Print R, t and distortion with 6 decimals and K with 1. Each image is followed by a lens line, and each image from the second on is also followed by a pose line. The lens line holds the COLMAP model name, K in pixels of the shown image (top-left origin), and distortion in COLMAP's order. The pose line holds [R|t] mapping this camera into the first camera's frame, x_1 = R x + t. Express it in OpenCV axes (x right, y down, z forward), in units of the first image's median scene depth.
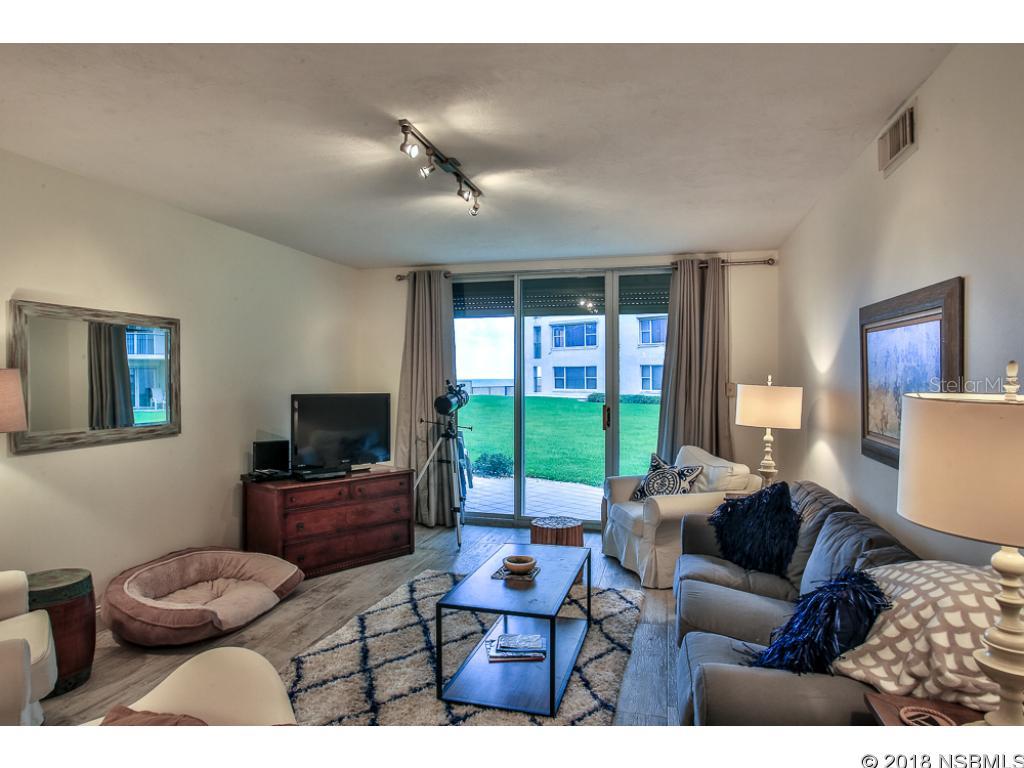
lens RADIAL K [[625.8, 0, 511.1], [0, 625.8, 384.1], [0, 0, 1]] dist [-0.046238, 0.017022]
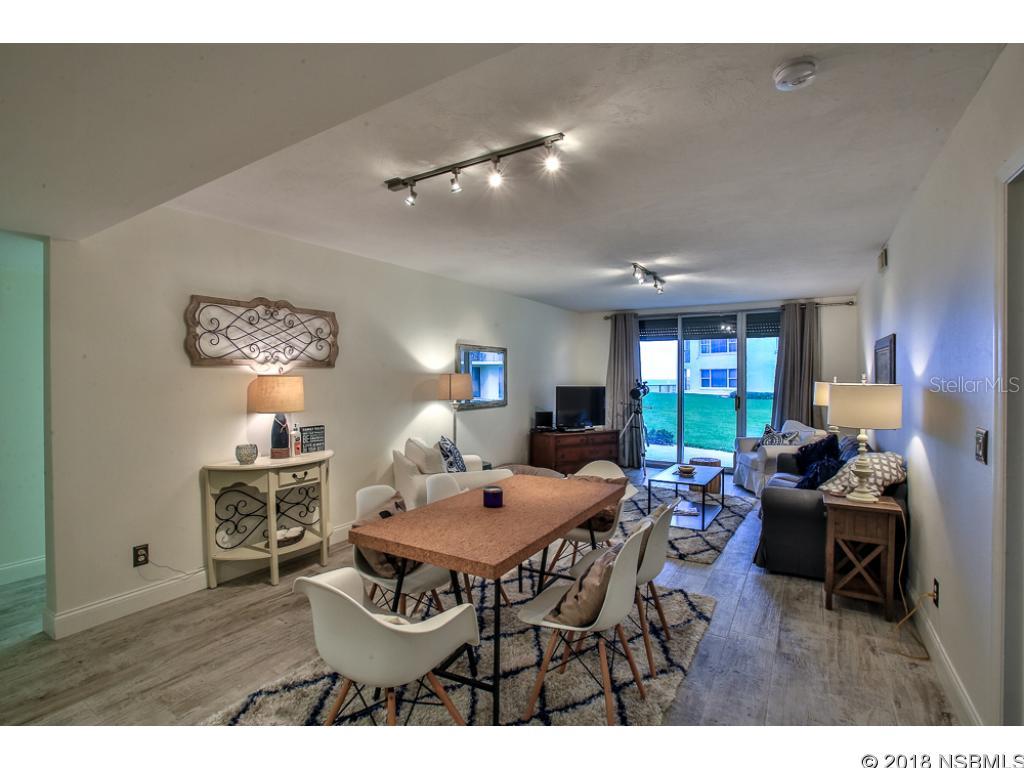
lens RADIAL K [[492.2, 0, 514.7], [0, 492.2, 385.2], [0, 0, 1]] dist [-0.061401, 0.020104]
pose [[0.956719, 0.005699, -0.290959, -0.048629], [-0.004467, 0.999978, 0.004898, 0.006882], [0.290981, -0.003386, 0.956723, -0.546915]]
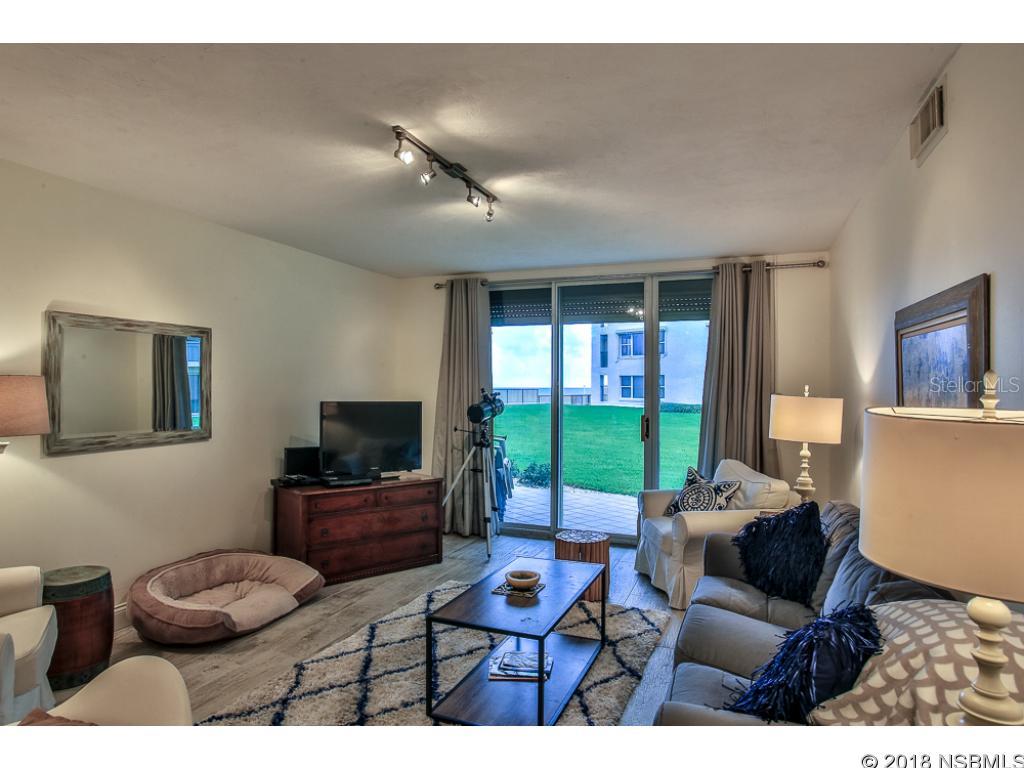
lens RADIAL K [[625.8, 0, 502.5], [0, 625.8, 383.7], [0, 0, 1]] dist [-0.046238, 0.017022]
pose [[0.992699, 0.005011, -0.120516, 0.077161], [-0.006726, 0.999882, -0.013829, -0.000862], [0.120432, 0.014538, 0.992615, 0.026961]]
